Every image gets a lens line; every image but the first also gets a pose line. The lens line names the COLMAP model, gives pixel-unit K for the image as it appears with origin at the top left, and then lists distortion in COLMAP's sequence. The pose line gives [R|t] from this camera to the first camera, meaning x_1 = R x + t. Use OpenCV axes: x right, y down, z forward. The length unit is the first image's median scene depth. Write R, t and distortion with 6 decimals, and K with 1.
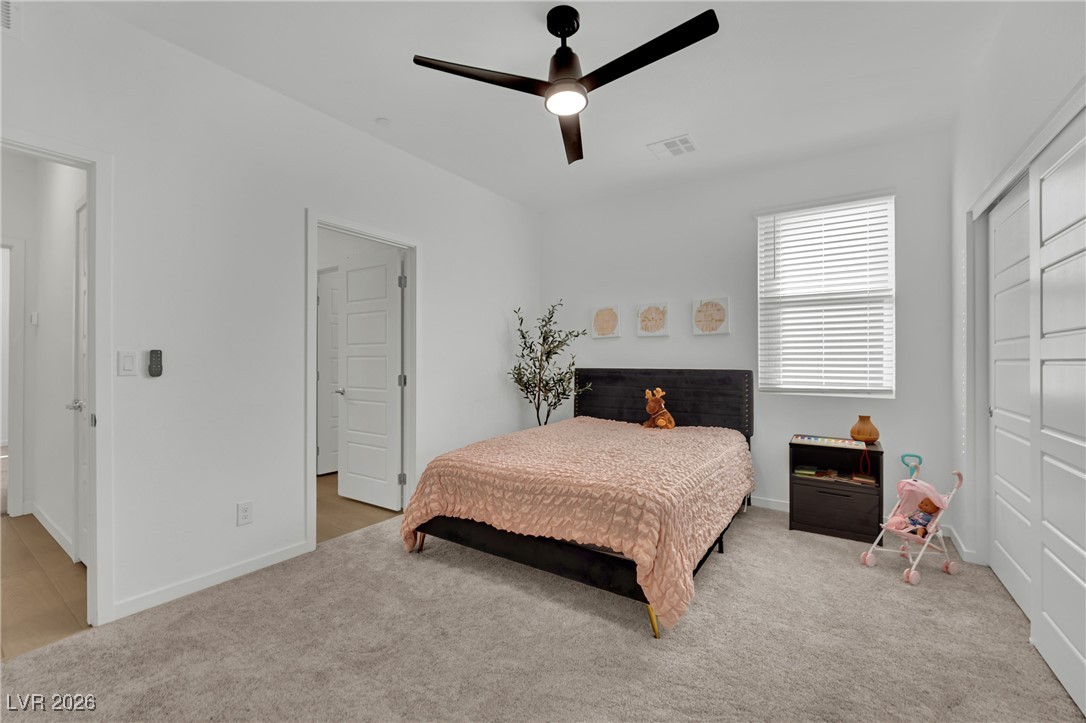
lens RADIAL K [[461.6, 0, 540.5], [0, 461.6, 359.0], [0, 0, 1]] dist [-0.014909, 0.002288]
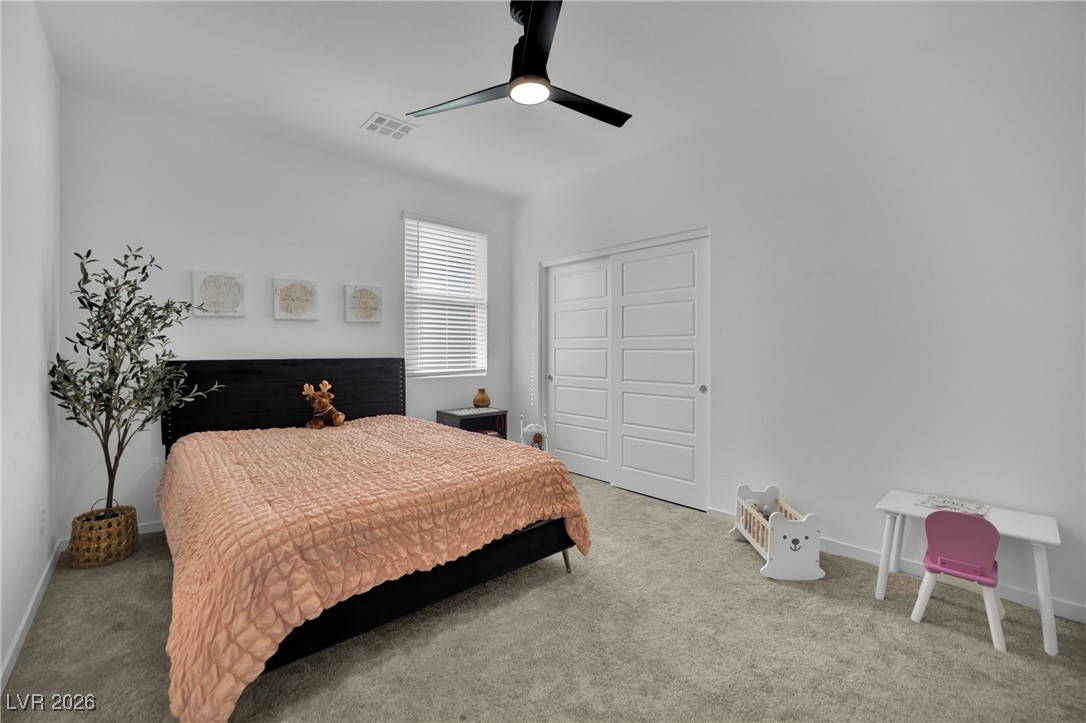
lens RADIAL K [[461.6, 0, 549.1], [0, 461.6, 350.6], [0, 0, 1]] dist [-0.014909, 0.002288]
pose [[0.208633, -0.003551, 0.977988, -0.612362], [-0.004030, 0.999982, 0.004491, 0.000975], [-0.977986, -0.004878, 0.208615, 0.500905]]
